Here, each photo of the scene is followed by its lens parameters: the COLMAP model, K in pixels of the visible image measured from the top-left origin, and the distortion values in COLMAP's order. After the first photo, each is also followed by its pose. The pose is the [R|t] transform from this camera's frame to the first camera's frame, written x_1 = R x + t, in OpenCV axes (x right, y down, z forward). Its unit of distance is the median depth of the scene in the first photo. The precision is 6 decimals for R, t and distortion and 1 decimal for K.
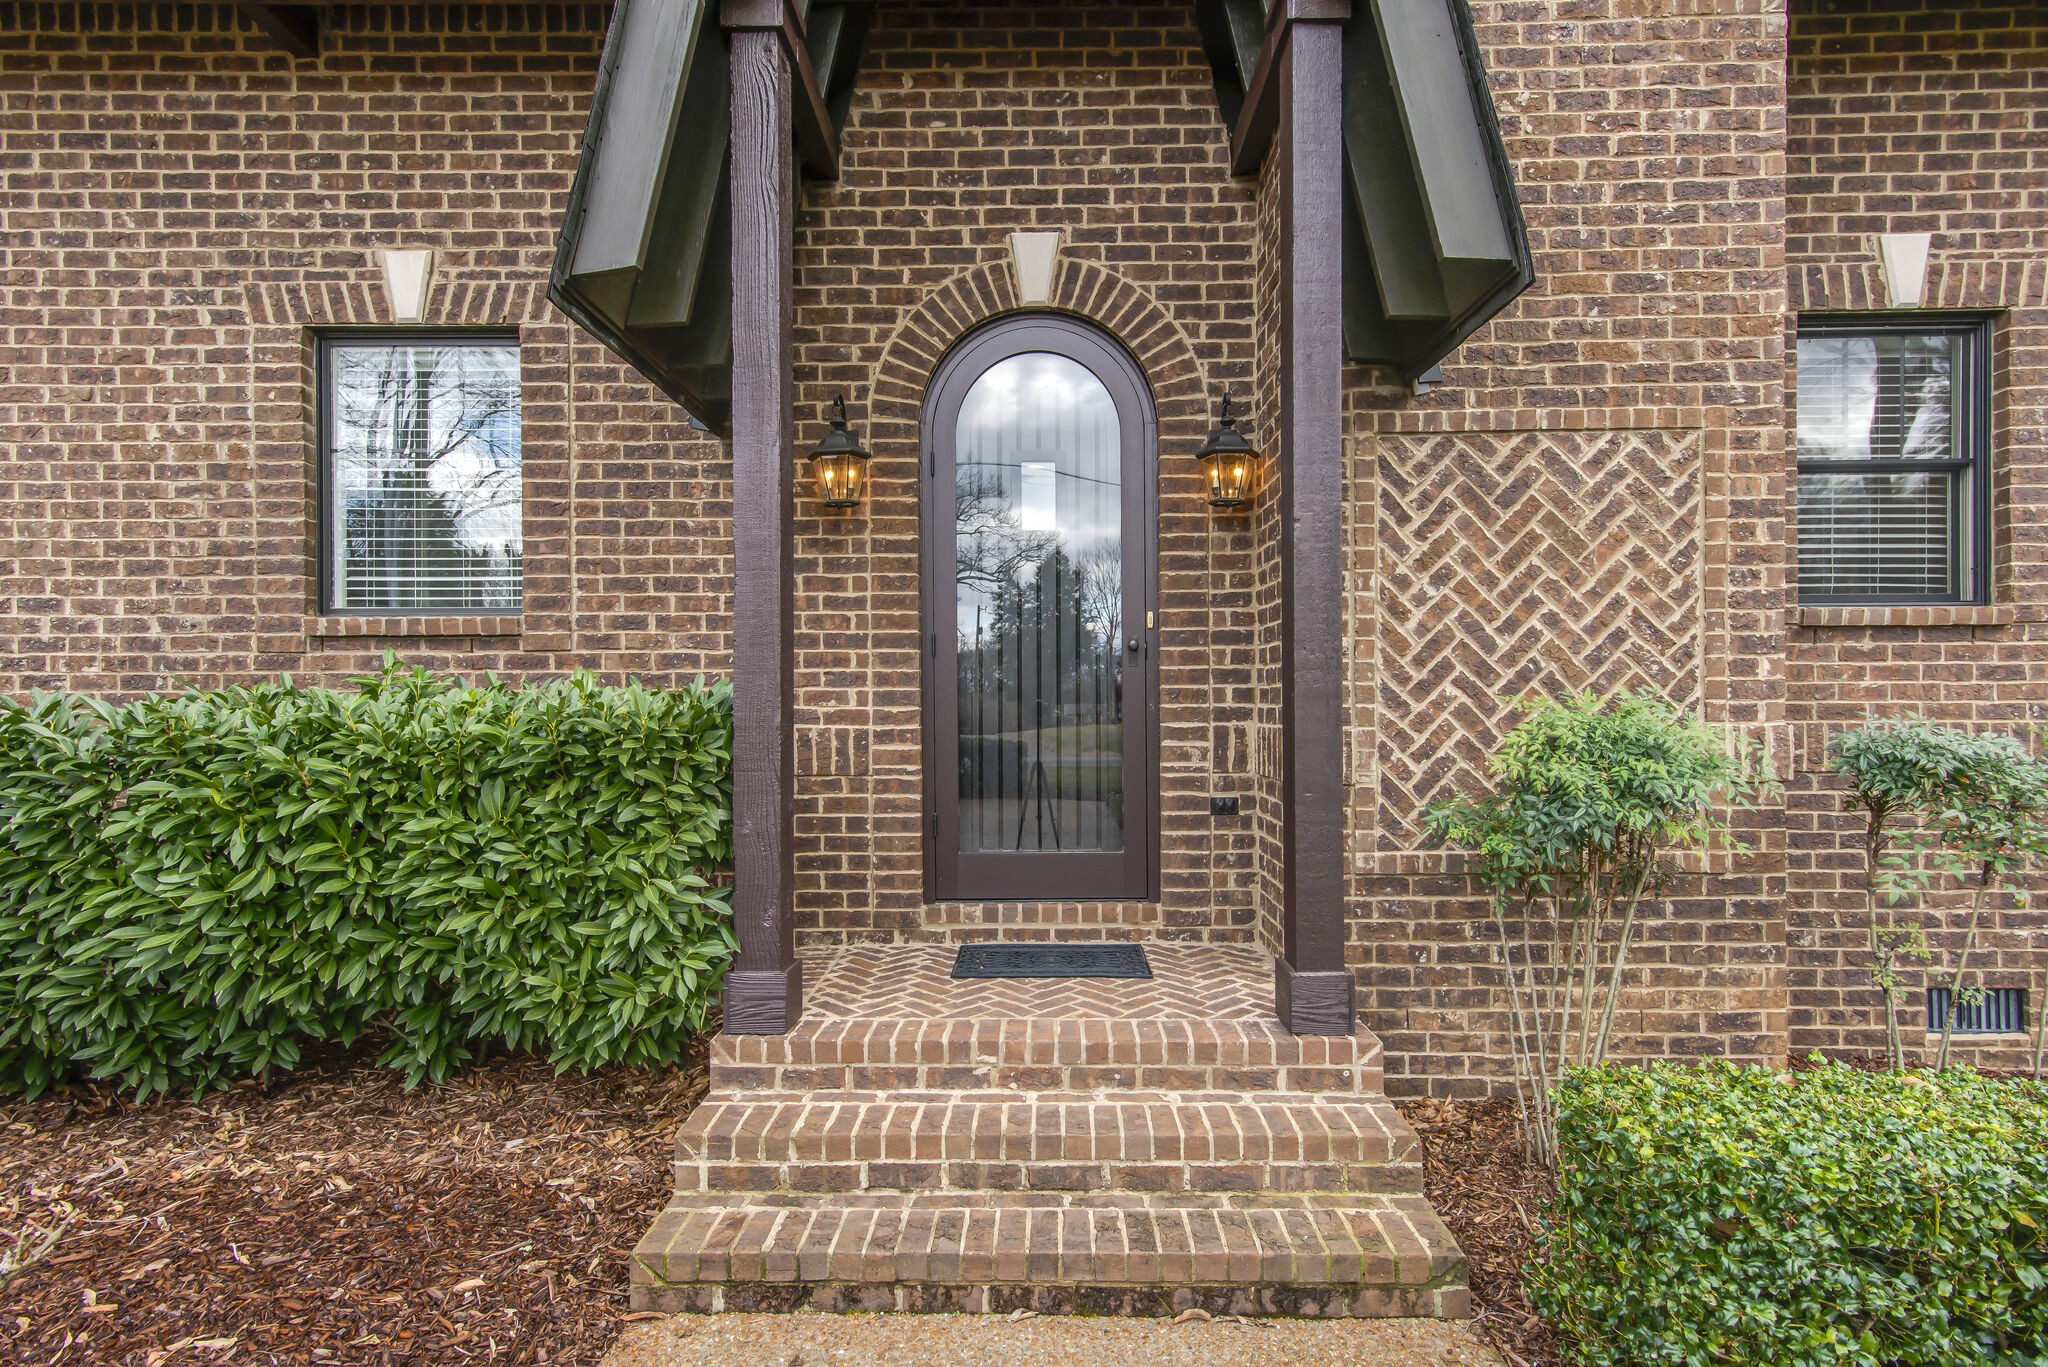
lens RADIAL K [[990.8, 0, 1031.2], [0, 990.8, 691.3], [0, 0, 1]] dist [0.015570, -0.000166]
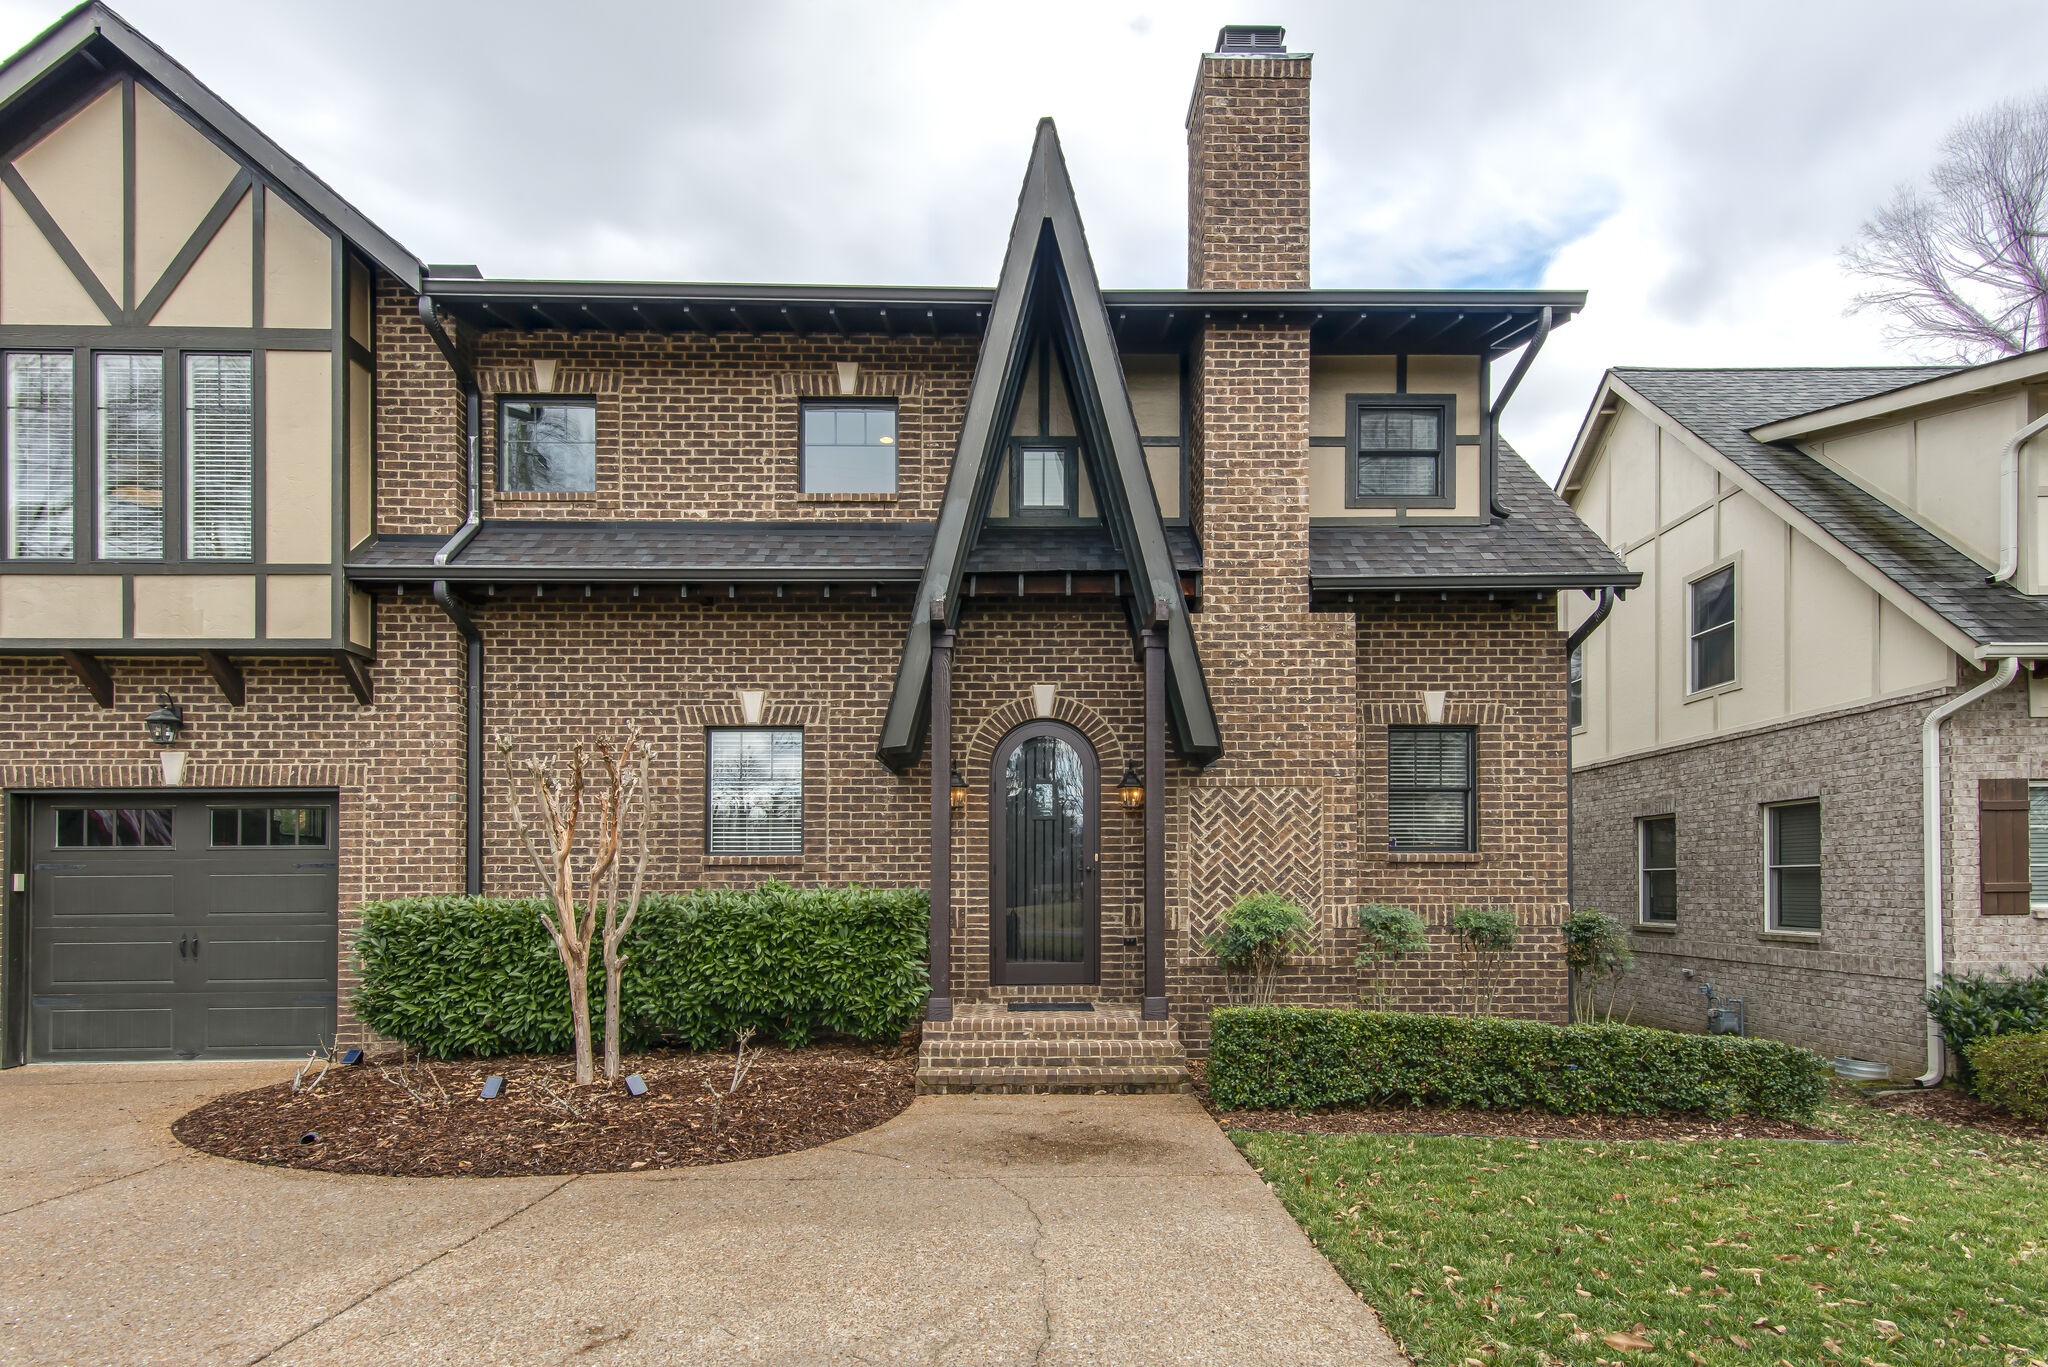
lens RADIAL K [[990.8, 0, 1031.2], [0, 990.8, 691.3], [0, 0, 1]] dist [0.015570, -0.000166]
pose [[0.999915, 0.004707, -0.012141, 0.002480], [-0.008524, 0.941472, -0.336983, 0.286234], [0.009845, 0.337058, 0.941432, -1.051360]]
